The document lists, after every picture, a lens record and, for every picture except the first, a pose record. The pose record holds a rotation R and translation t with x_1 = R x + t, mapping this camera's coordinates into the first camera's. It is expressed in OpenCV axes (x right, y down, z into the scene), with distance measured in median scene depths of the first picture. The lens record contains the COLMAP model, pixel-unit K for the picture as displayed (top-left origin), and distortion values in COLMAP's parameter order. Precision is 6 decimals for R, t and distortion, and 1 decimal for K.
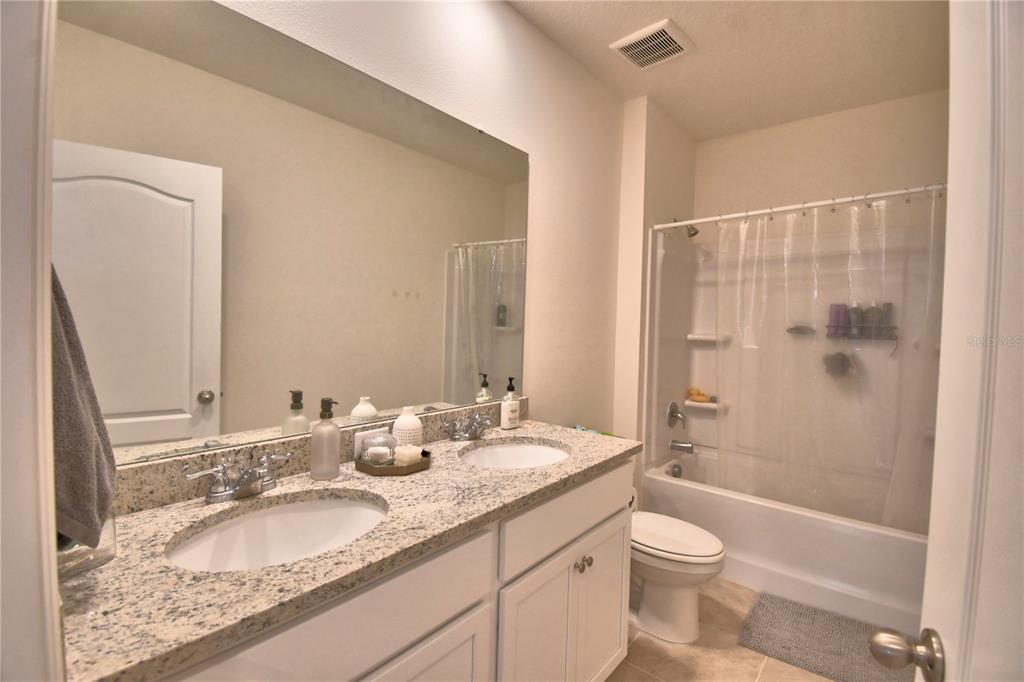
lens RADIAL K [[447.5, 0, 506.2], [0, 447.5, 337.8], [0, 0, 1]] dist [0.017932, -0.024477]
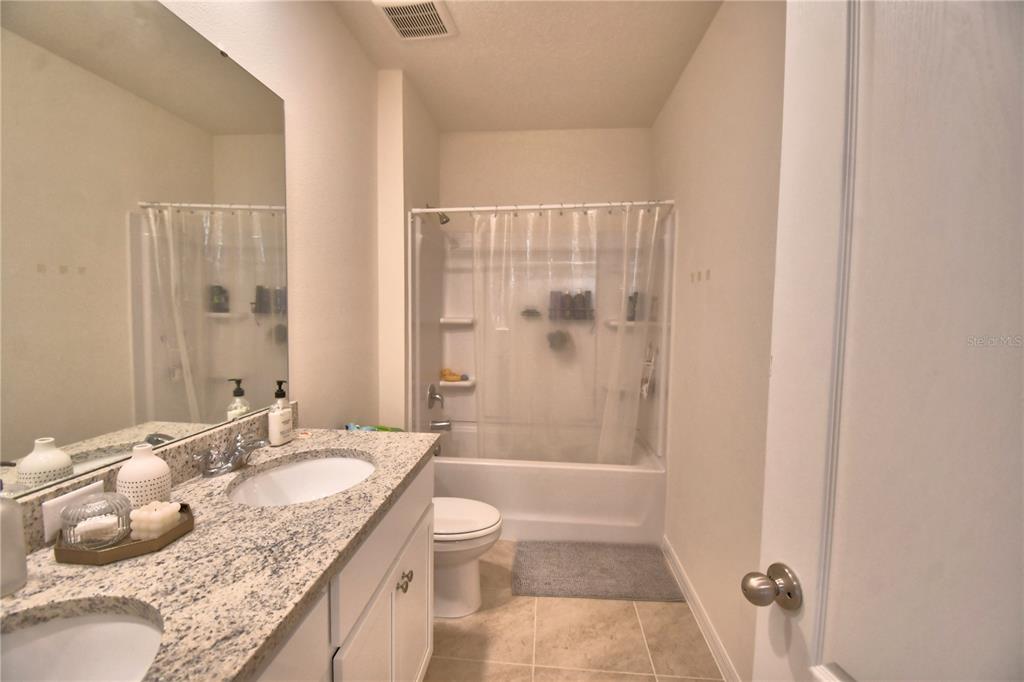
lens RADIAL K [[440.2, 0, 498.0], [0, 440.2, 338.0], [0, 0, 1]] dist [0.016683, -0.026015]
pose [[0.821267, -0.049679, 0.568377, -0.113859], [0.024648, 0.998361, 0.051647, -0.018745], [-0.570012, -0.028407, 0.821145, 0.132836]]
